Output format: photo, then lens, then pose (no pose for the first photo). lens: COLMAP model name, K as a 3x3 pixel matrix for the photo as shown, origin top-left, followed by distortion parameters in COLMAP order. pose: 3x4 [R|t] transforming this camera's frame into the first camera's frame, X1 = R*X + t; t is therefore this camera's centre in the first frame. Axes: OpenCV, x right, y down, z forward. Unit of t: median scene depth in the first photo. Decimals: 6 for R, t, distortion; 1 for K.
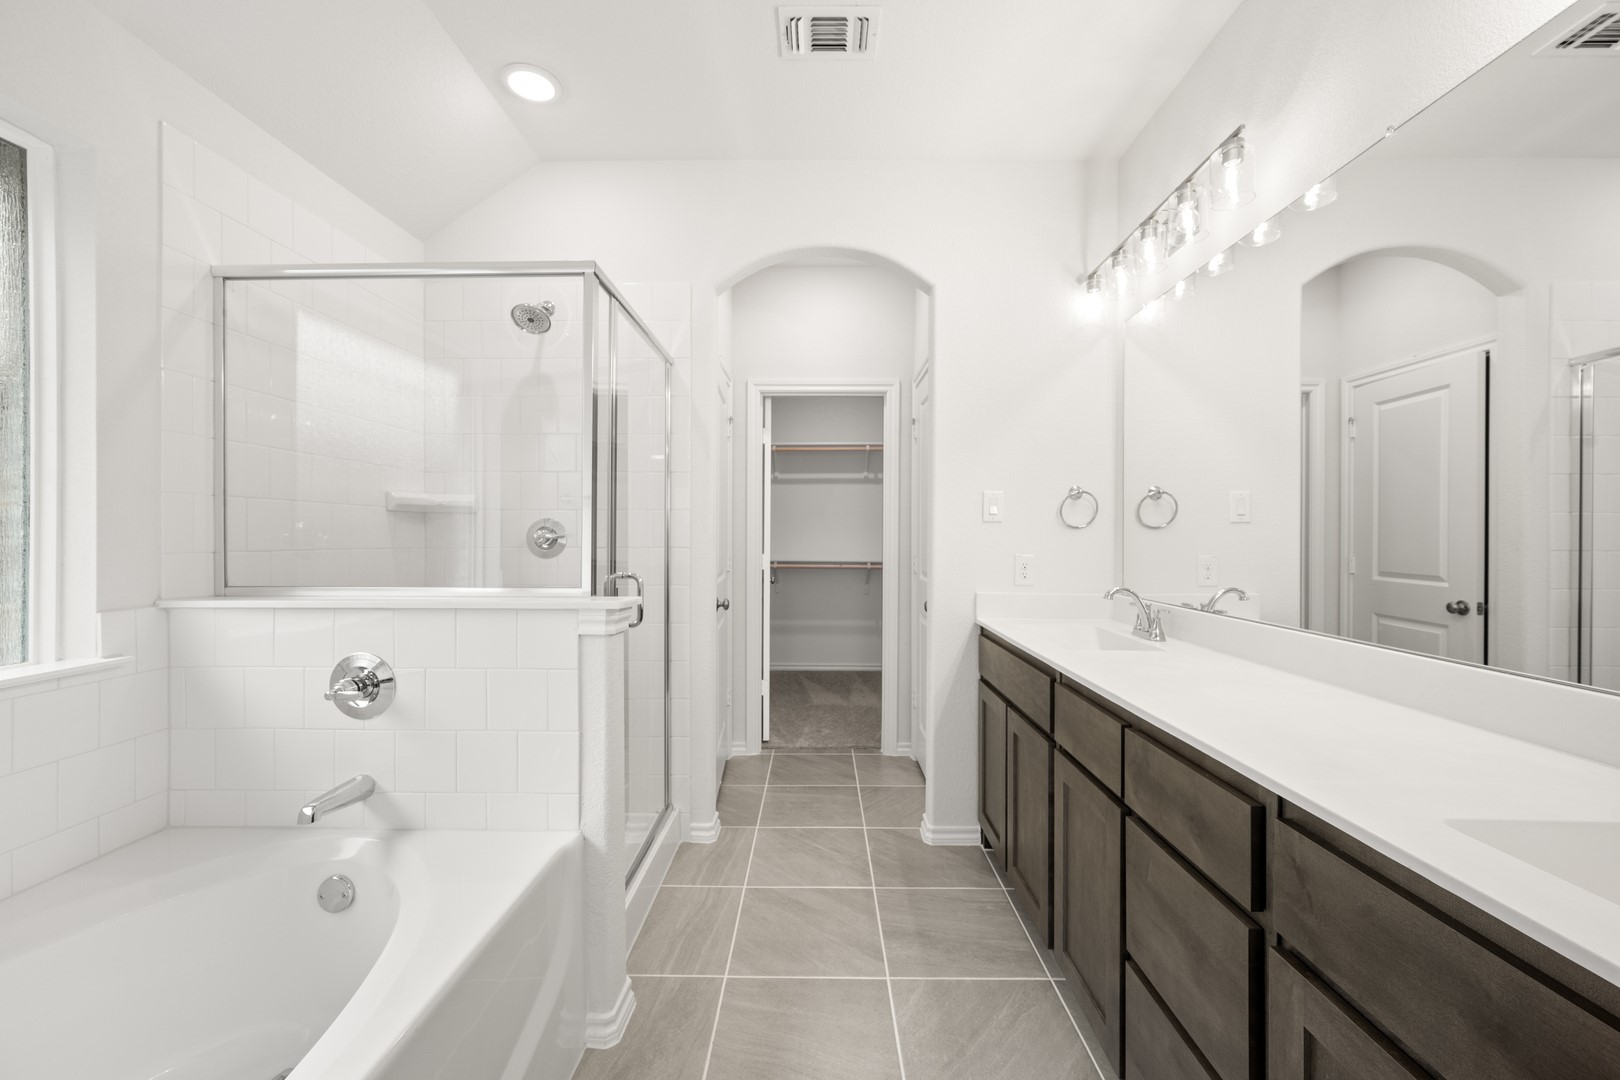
lens RADIAL K [[637.6, 0, 810.6], [0, 637.6, 535.0], [0, 0, 1]] dist [0.000775, 0.000196]
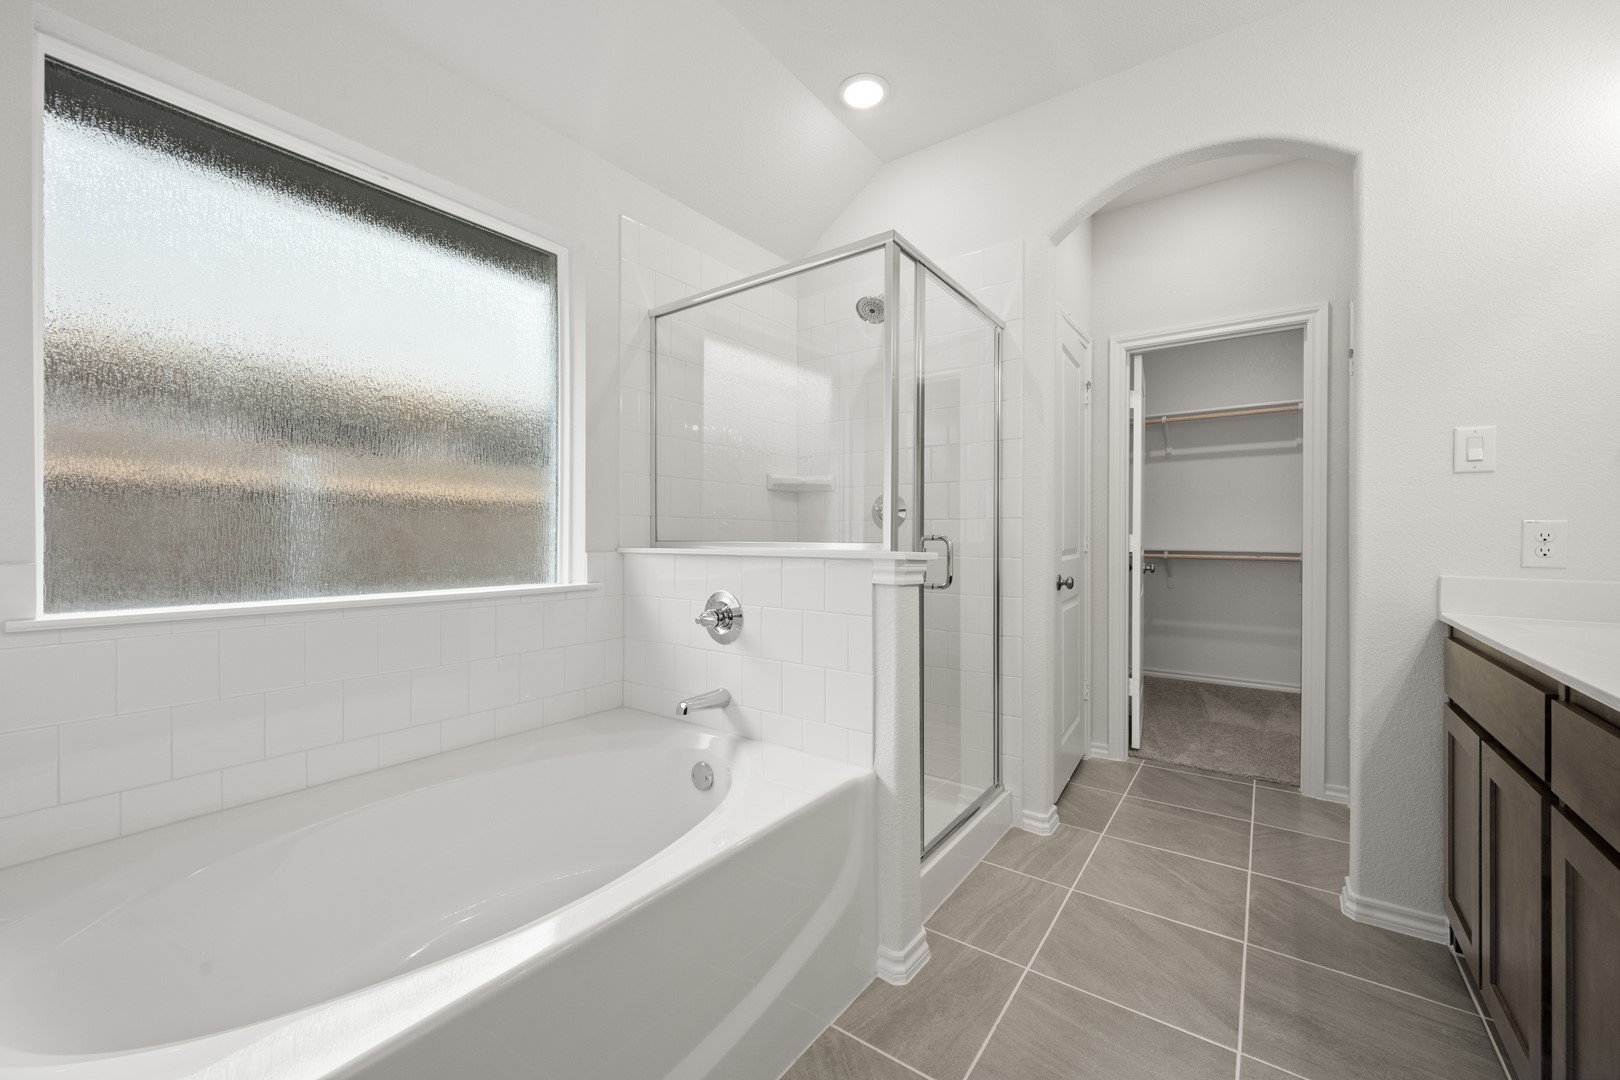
lens RADIAL K [[637.6, 0, 823.1], [0, 637.6, 540.3], [0, 0, 1]] dist [0.000775, 0.000196]
pose [[0.818564, -0.000484, -0.574415, 0.135116], [-0.001271, 0.999996, -0.002654, 0.066532], [0.574414, 0.002903, 0.818560, 0.065532]]
